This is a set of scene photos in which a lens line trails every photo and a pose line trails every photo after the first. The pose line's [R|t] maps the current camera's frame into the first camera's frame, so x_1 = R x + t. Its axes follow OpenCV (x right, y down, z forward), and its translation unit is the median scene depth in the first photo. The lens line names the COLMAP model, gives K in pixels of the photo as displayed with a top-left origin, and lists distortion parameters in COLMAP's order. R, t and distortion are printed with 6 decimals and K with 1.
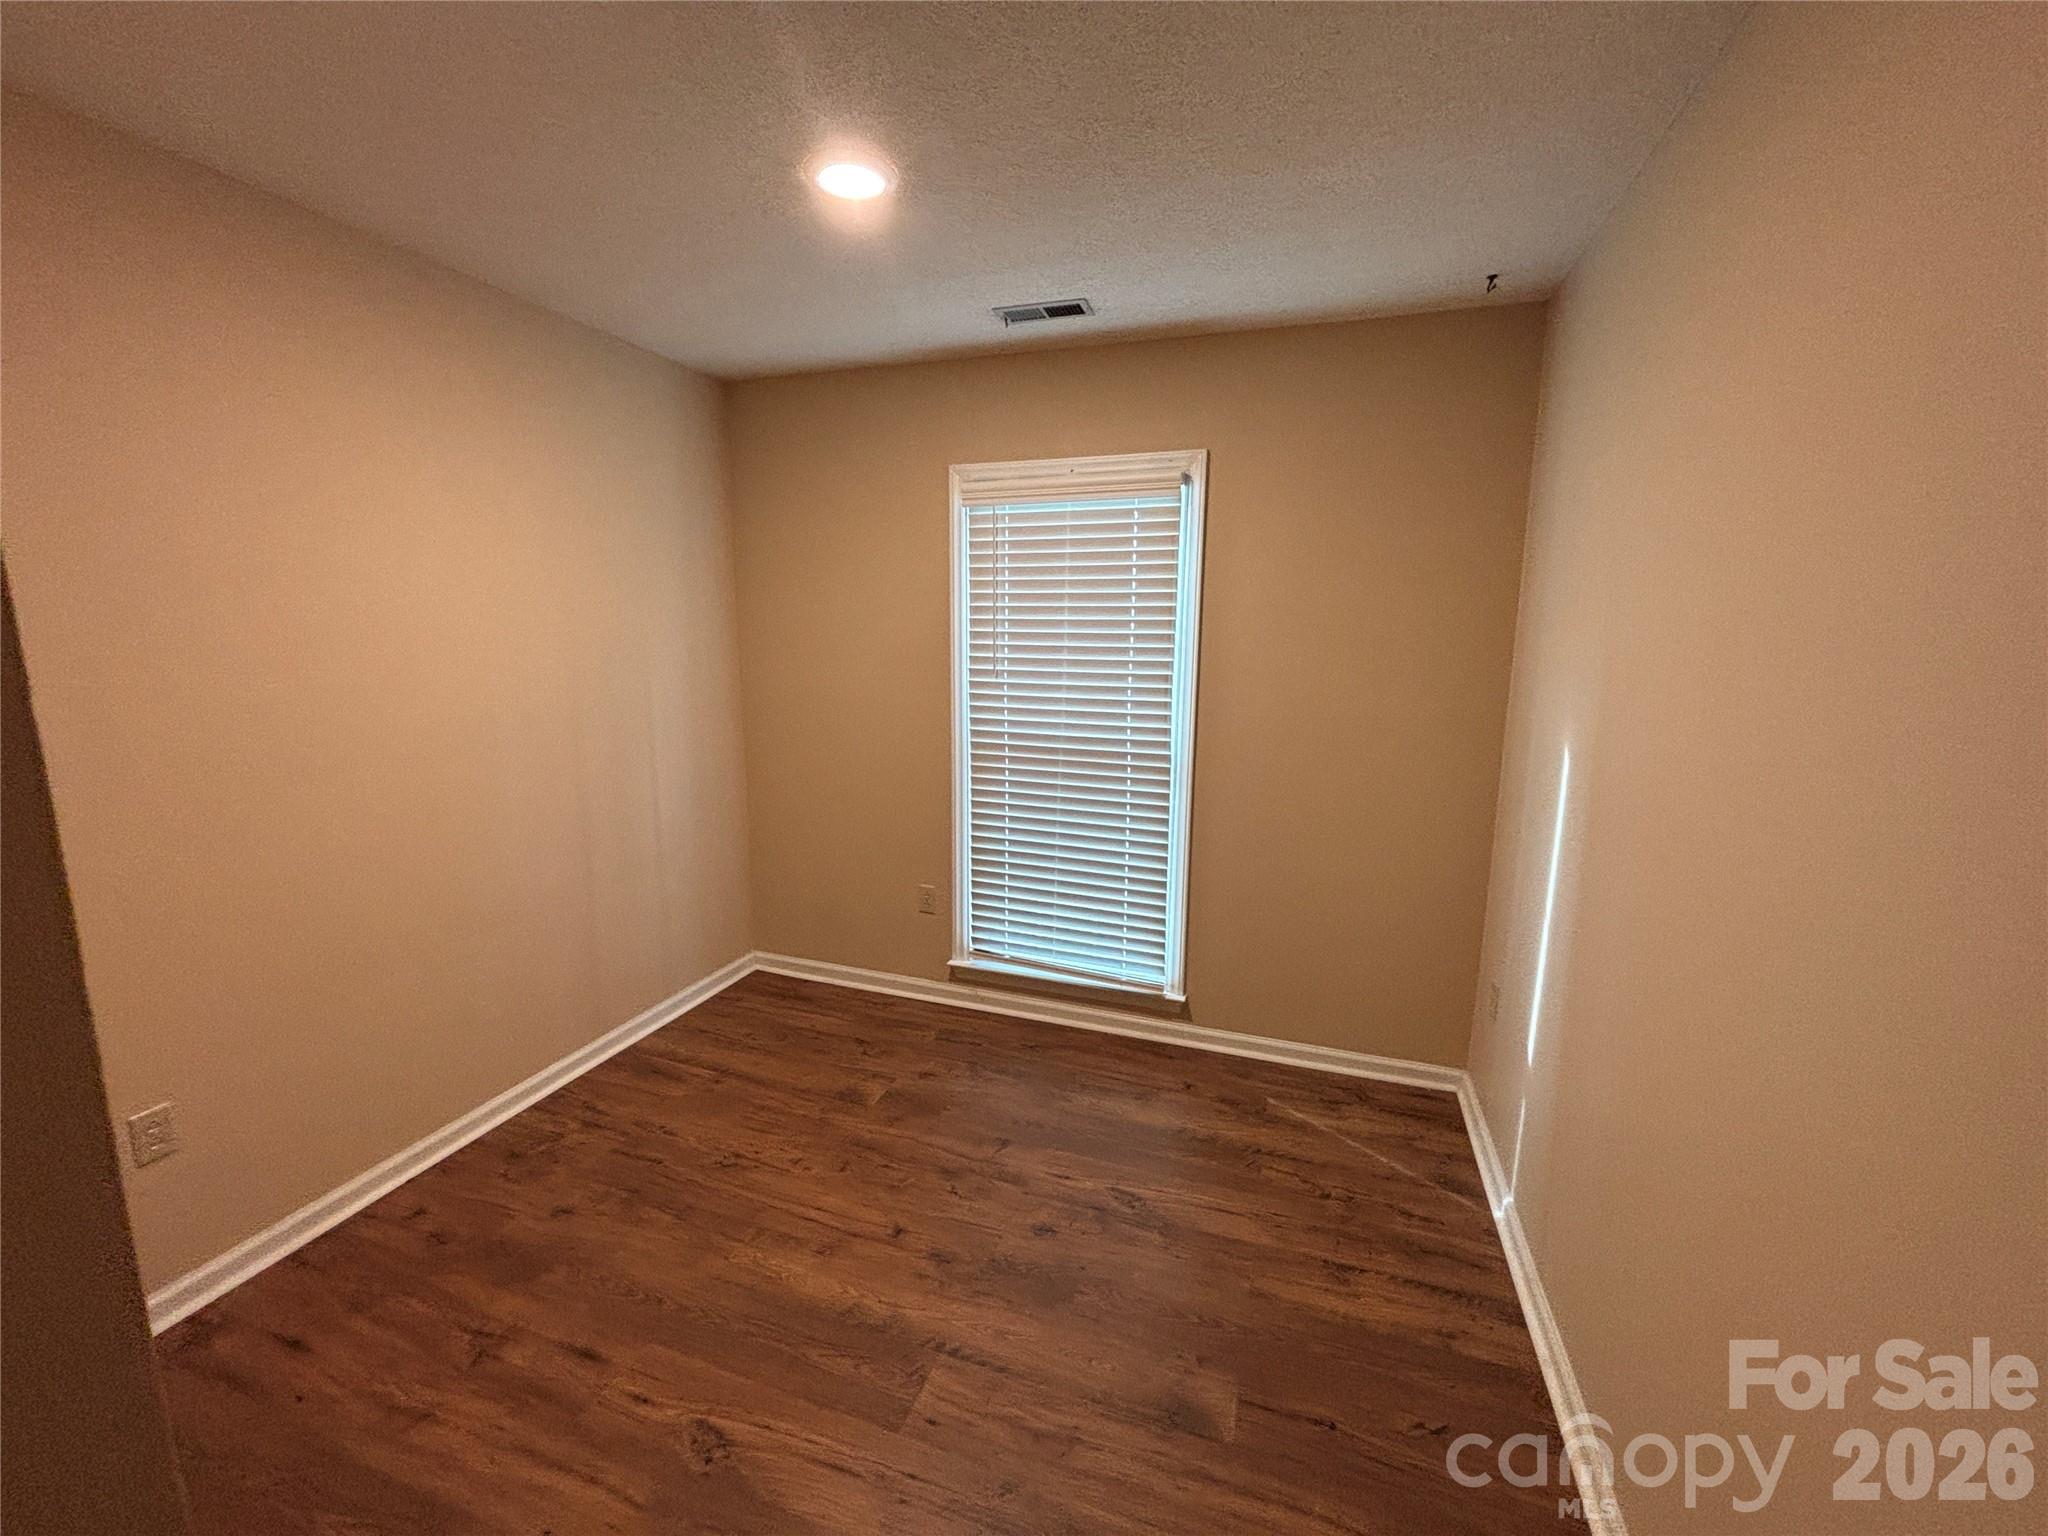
lens RADIAL K [[831.9, 0, 1027.9], [0, 831.9, 778.5], [0, 0, 1]] dist [0.002010, -0.000182]
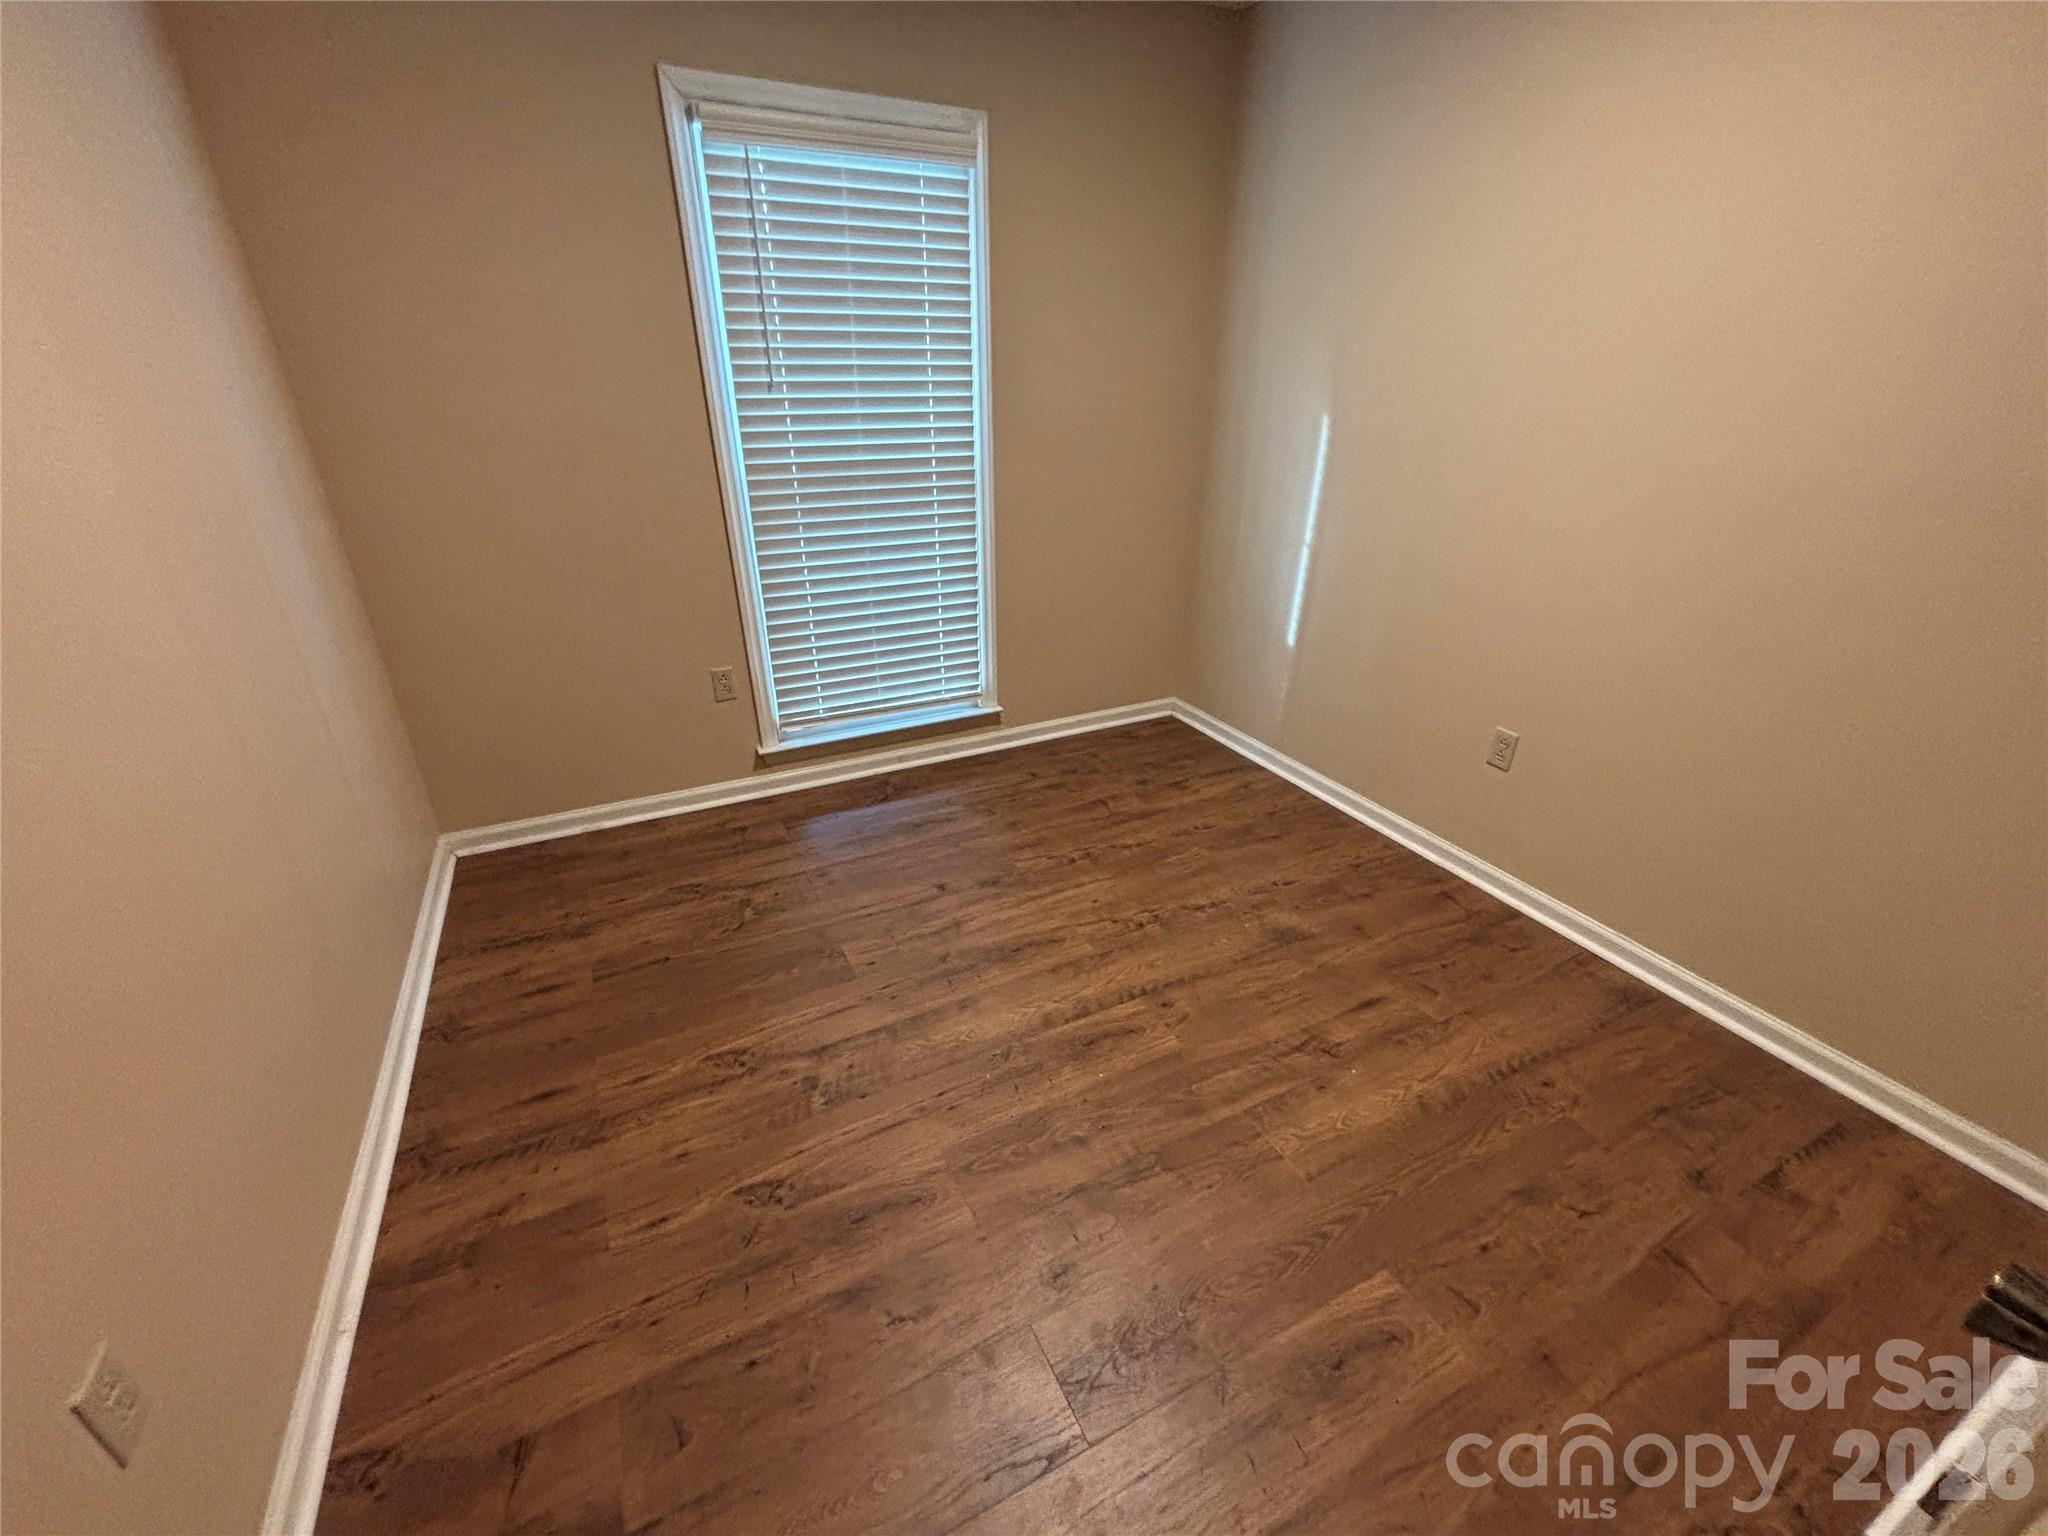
lens RADIAL K [[831.9, 0, 1027.9], [0, 831.9, 778.5], [0, 0, 1]] dist [0.002010, -0.000182]
pose [[0.670442, -0.329794, 0.664638, -0.501891], [0.119203, 0.932025, 0.342229, -0.017758], [-0.732324, -0.150218, 0.664181, 0.209989]]
